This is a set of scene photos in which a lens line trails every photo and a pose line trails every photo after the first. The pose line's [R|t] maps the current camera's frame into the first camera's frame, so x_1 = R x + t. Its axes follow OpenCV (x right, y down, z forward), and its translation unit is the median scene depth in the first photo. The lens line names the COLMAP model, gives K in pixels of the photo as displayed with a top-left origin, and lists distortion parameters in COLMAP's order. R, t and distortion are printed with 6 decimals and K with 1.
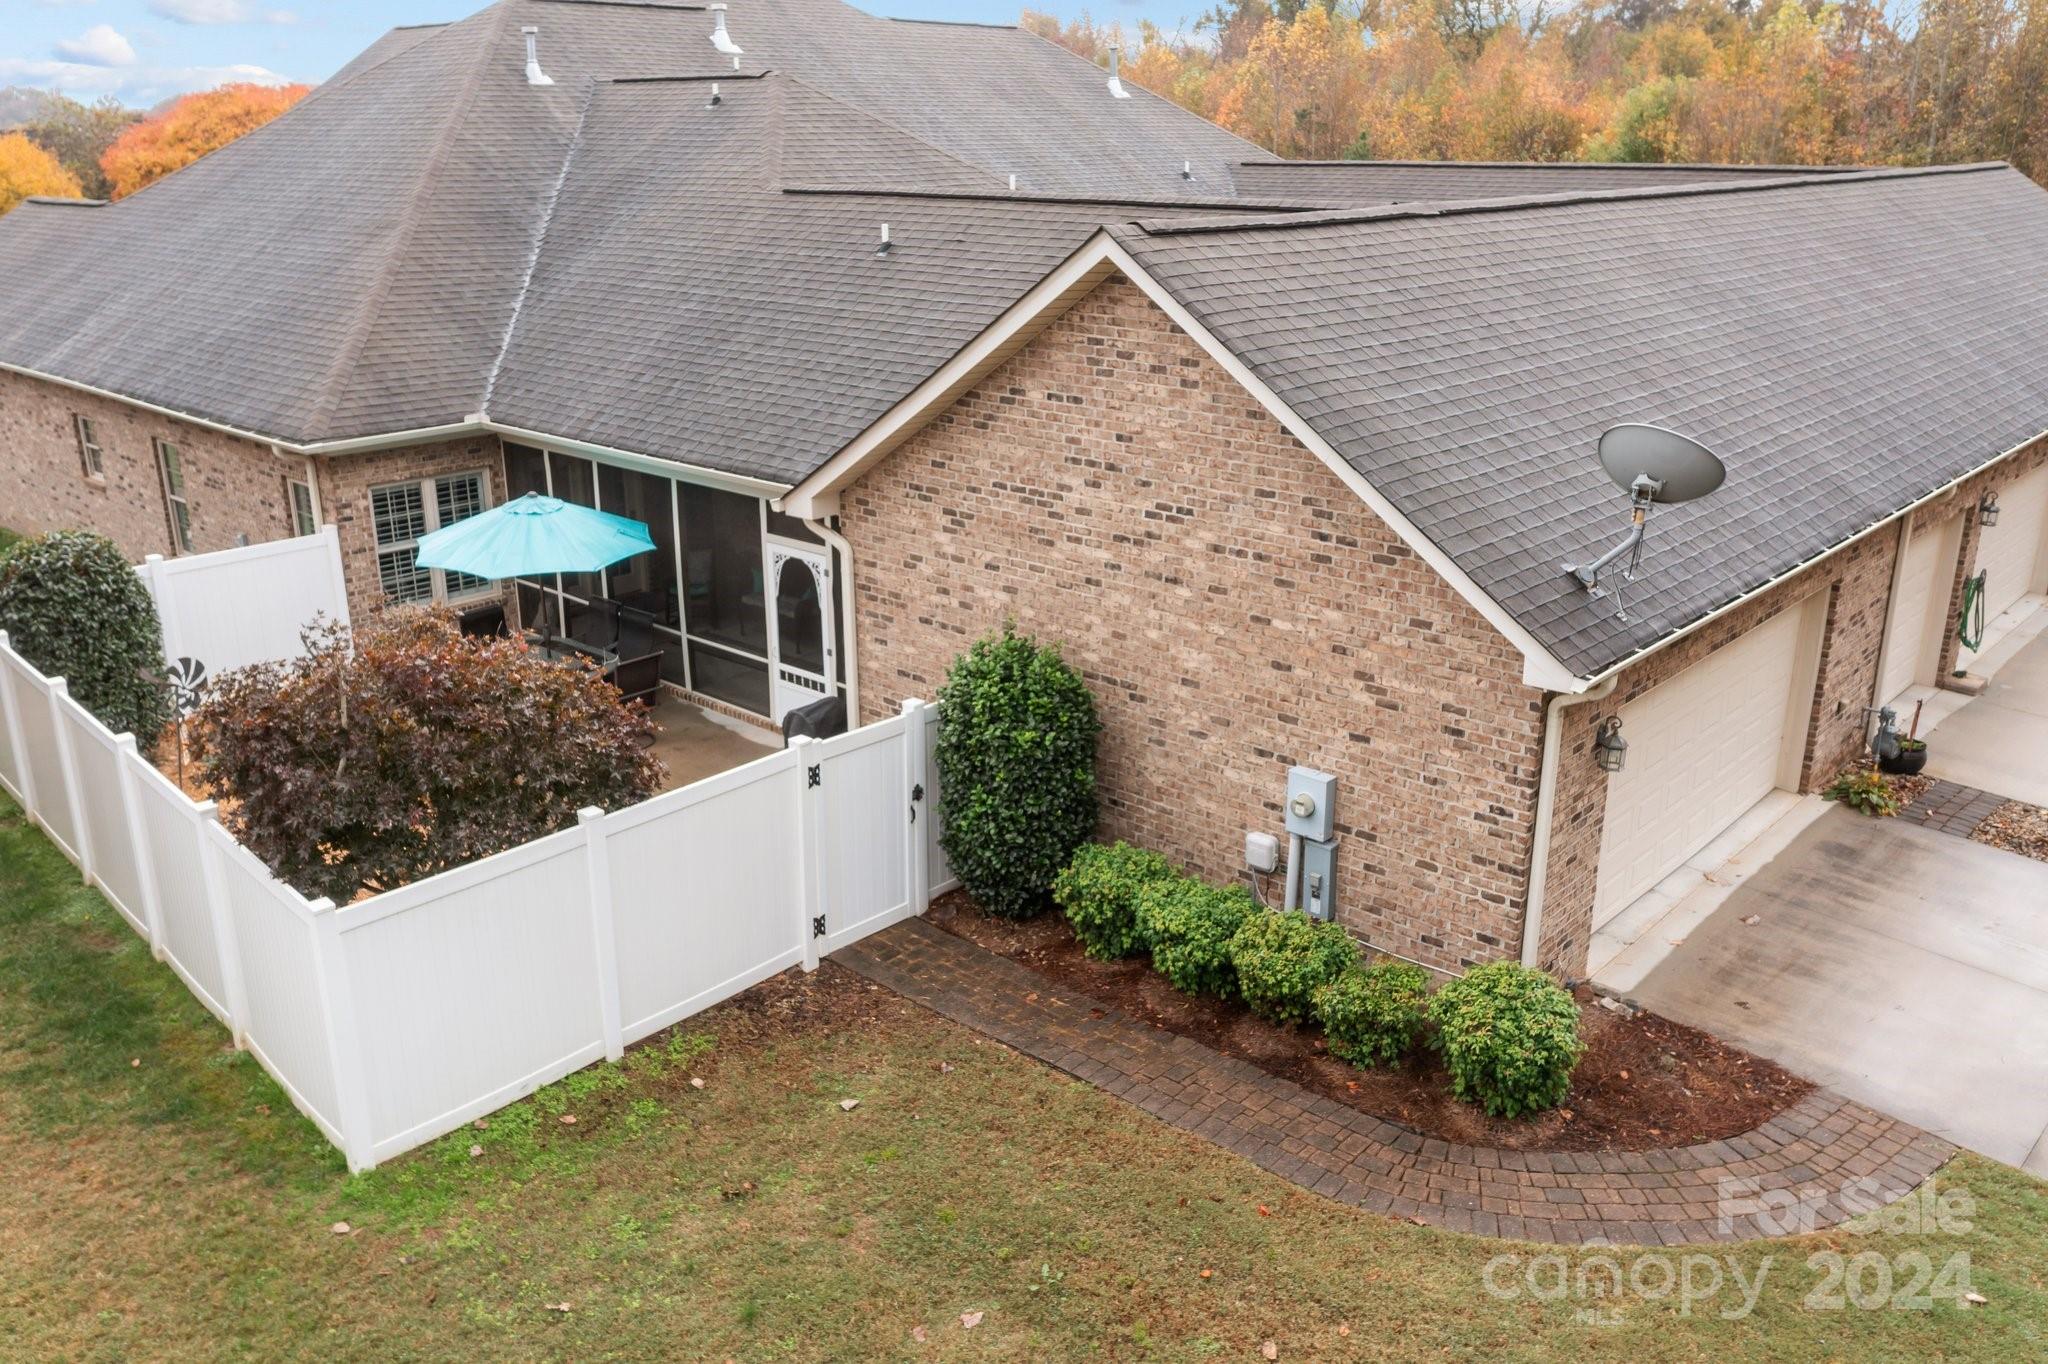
lens RADIAL K [[1643.6, 0, 1042.2], [0, 1643.6, 703.4], [0, 0, 1]] dist [-0.003325, 0.023343]
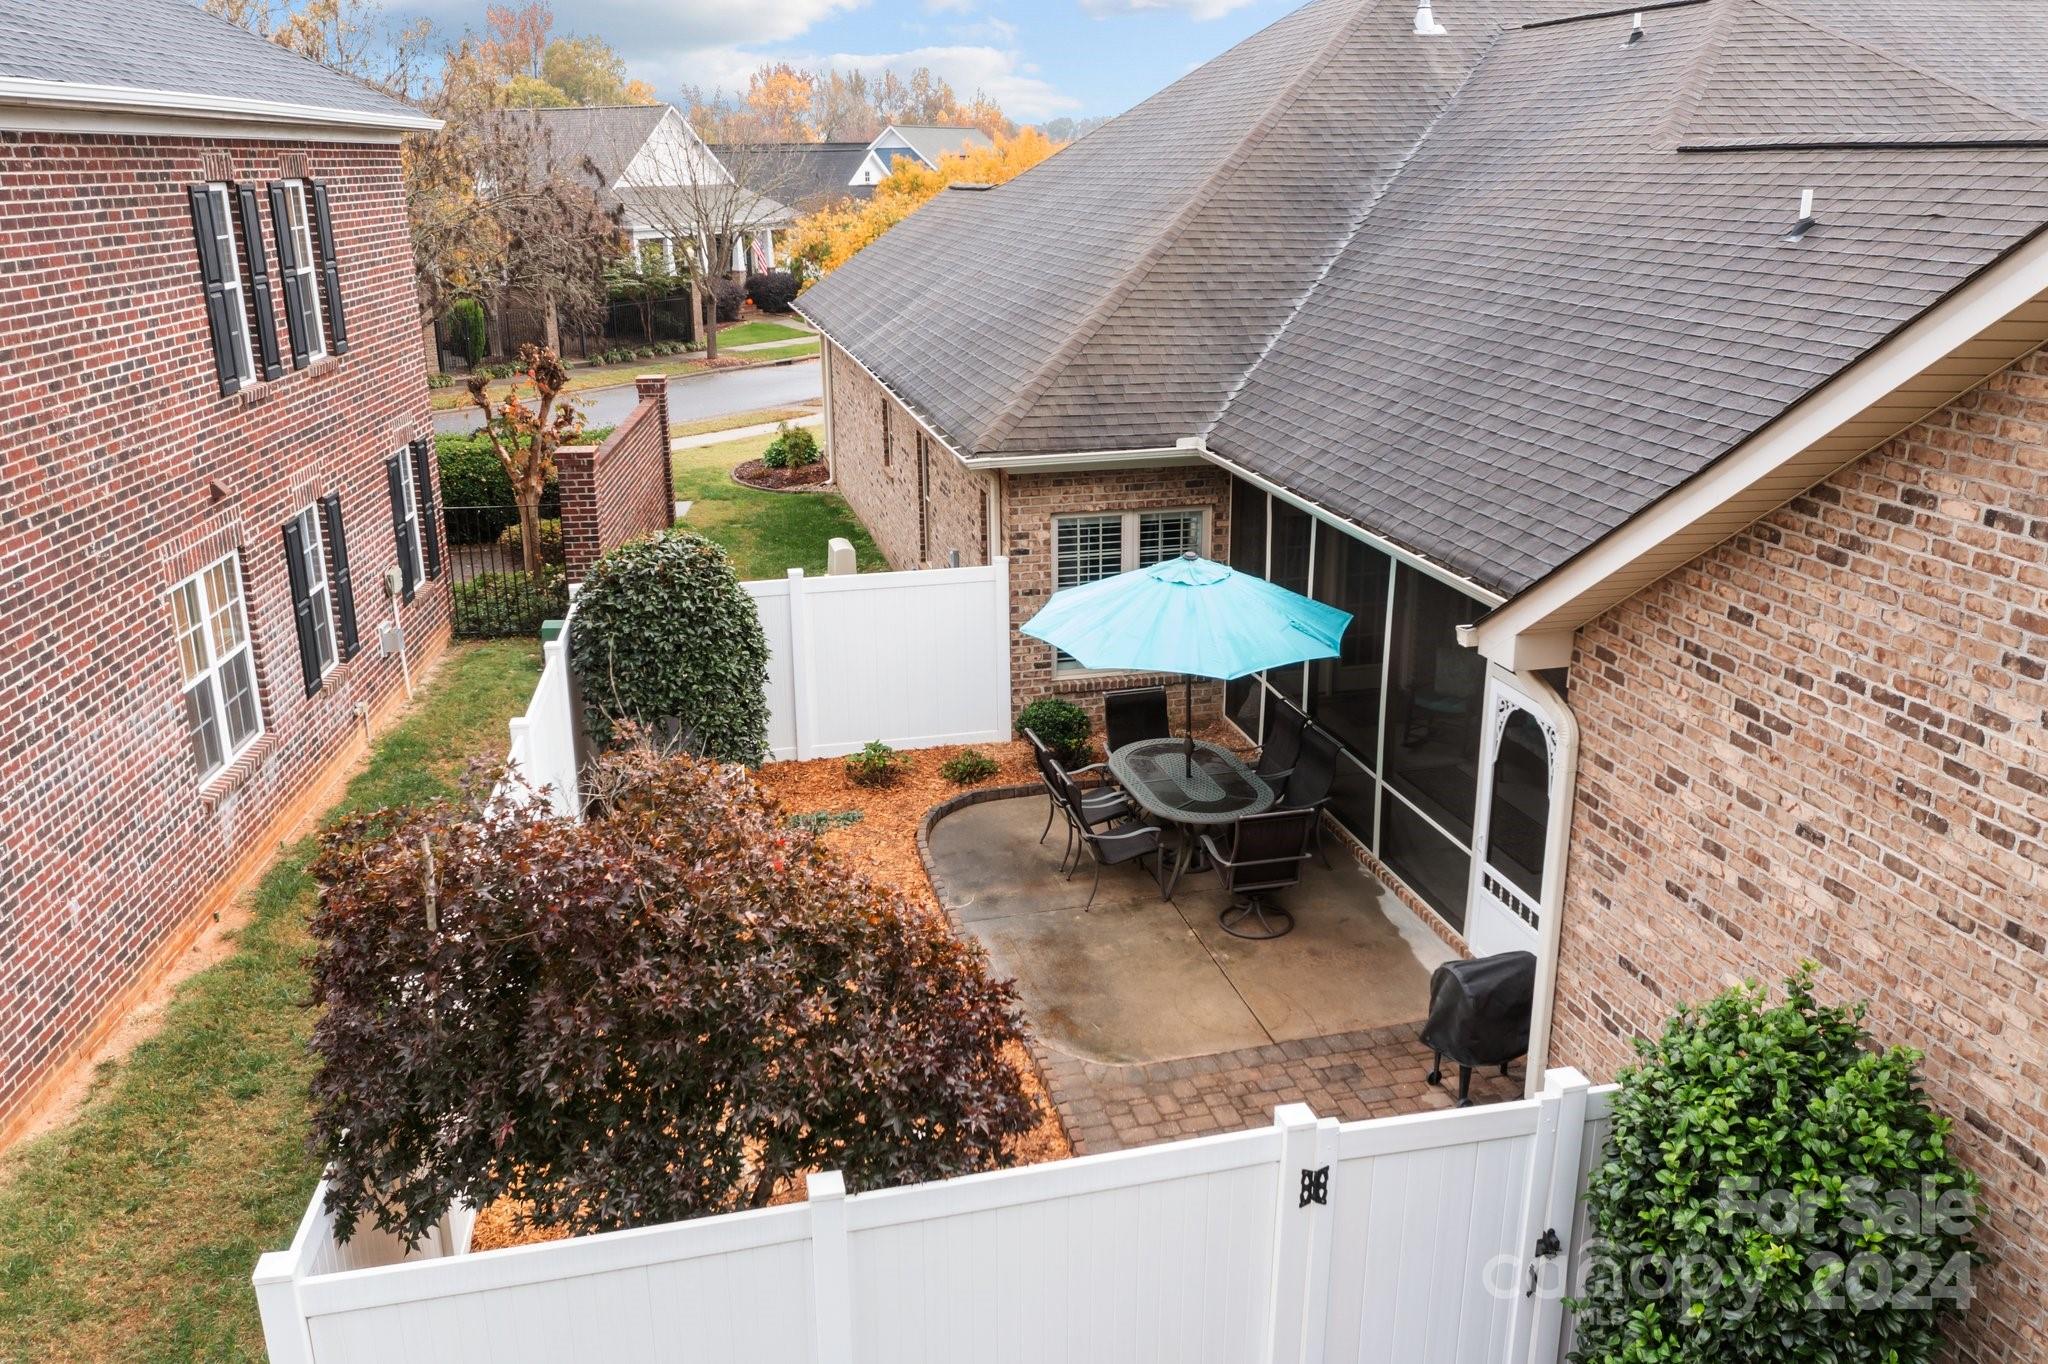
lens RADIAL K [[1643.6, 0, 1021.7], [0, 1643.6, 690.2], [0, 0, 1]] dist [-0.003325, 0.023343]
pose [[0.821925, 0.172086, -0.542978, 0.032814], [-0.183331, 0.982468, 0.033858, -0.089028], [0.539285, 0.071716, 0.839064, 0.401046]]
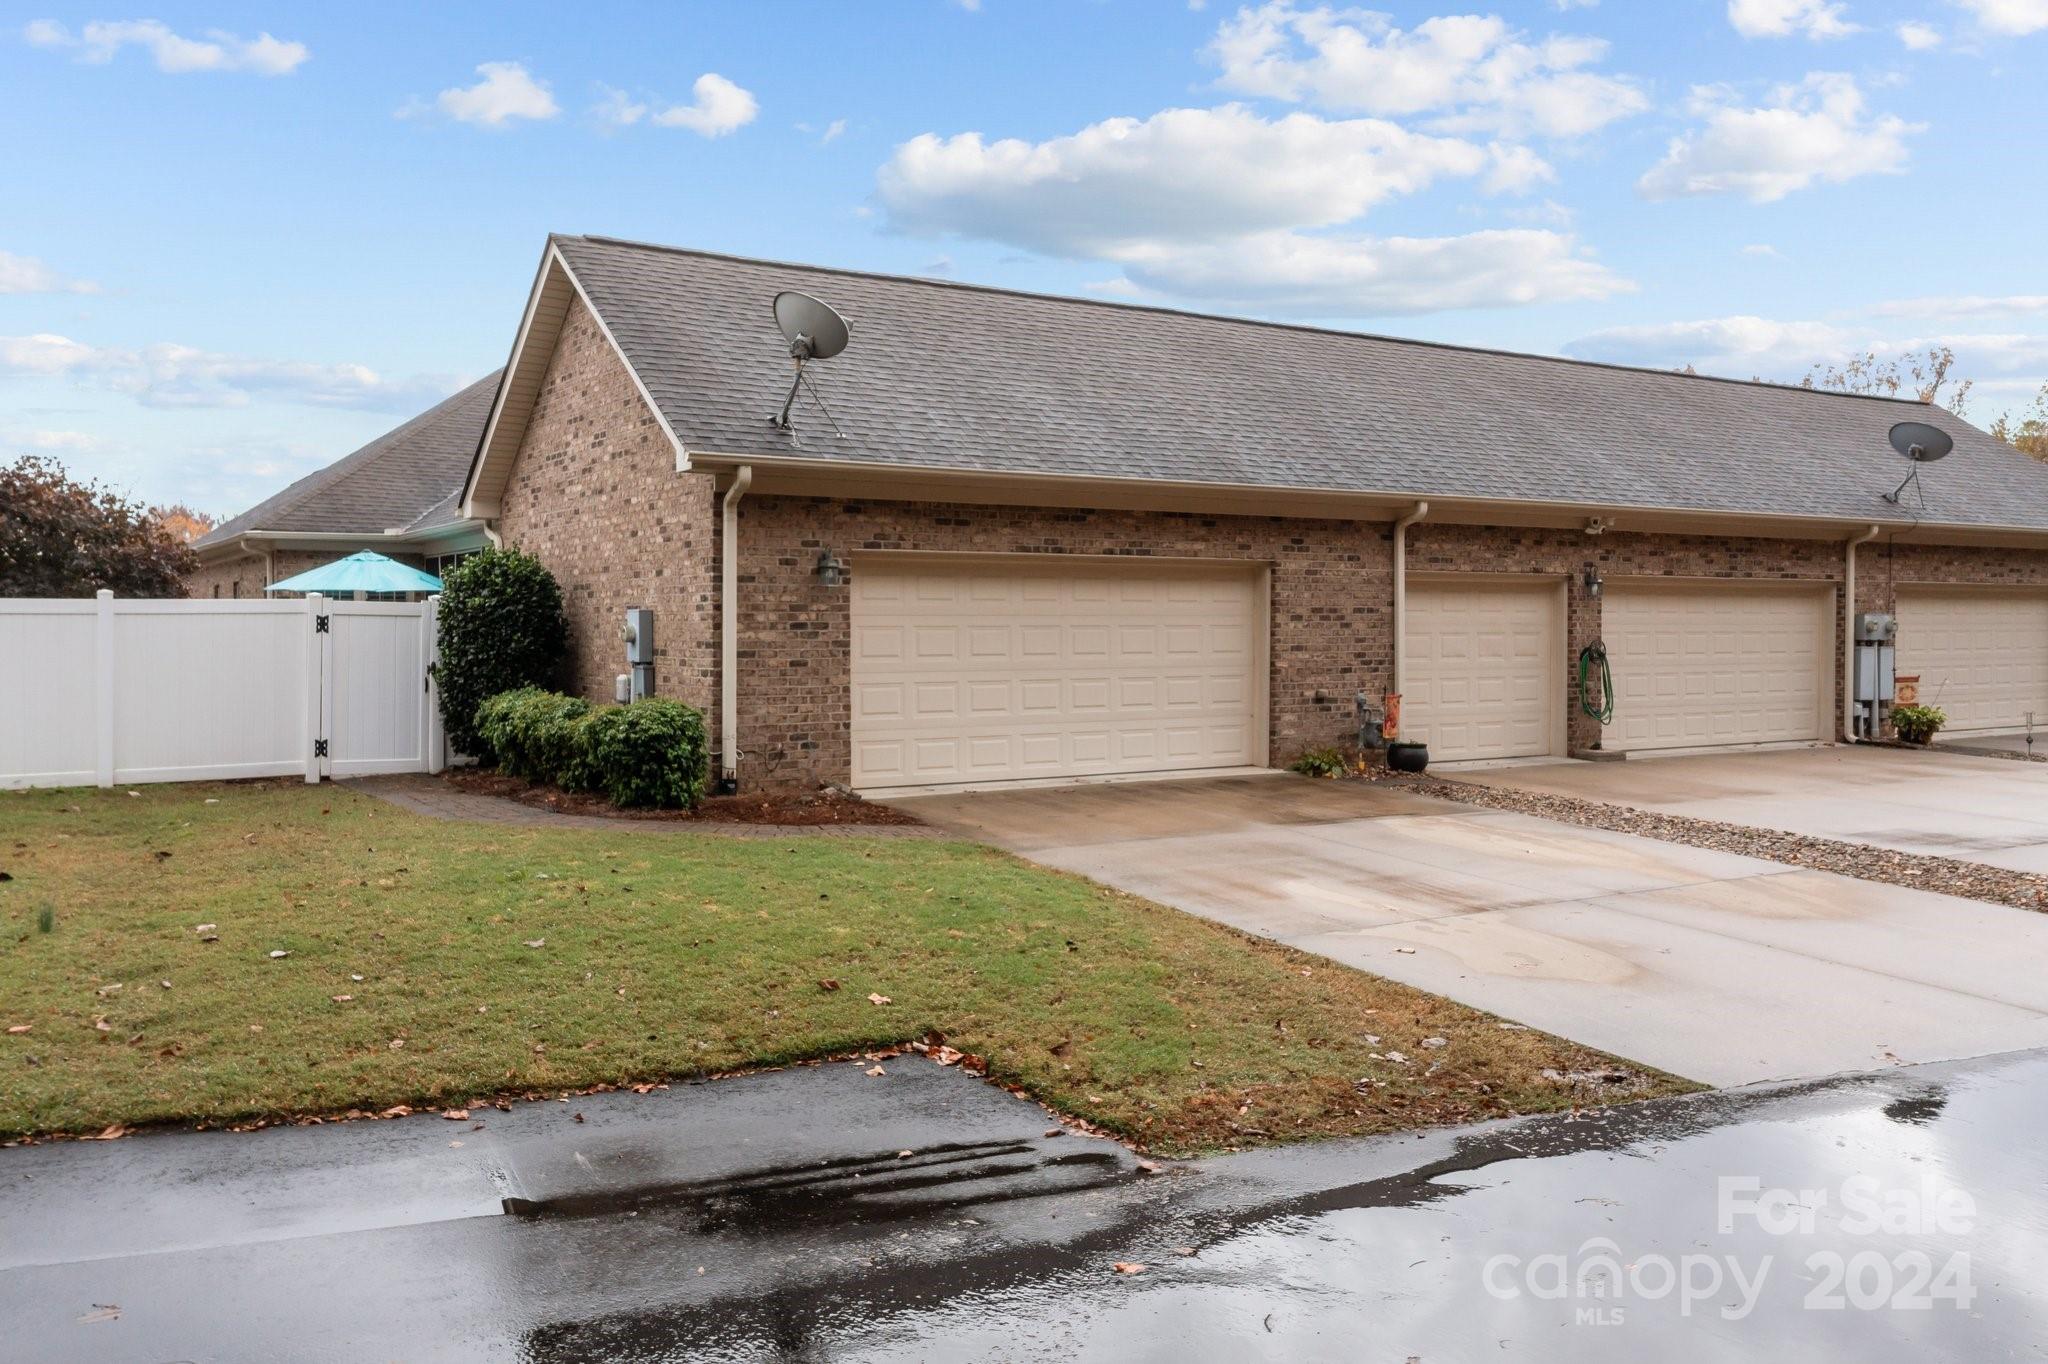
lens RADIAL K [[1643.6, 0, 1010.8], [0, 1643.6, 667.5], [0, 0, 1]] dist [-0.003325, 0.023343]
pose [[0.965232, 0.012850, -0.261079, 0.601583], [-0.093570, 0.949592, -0.299198, 0.340316], [0.244074, 0.313224, 0.917779, -0.063649]]
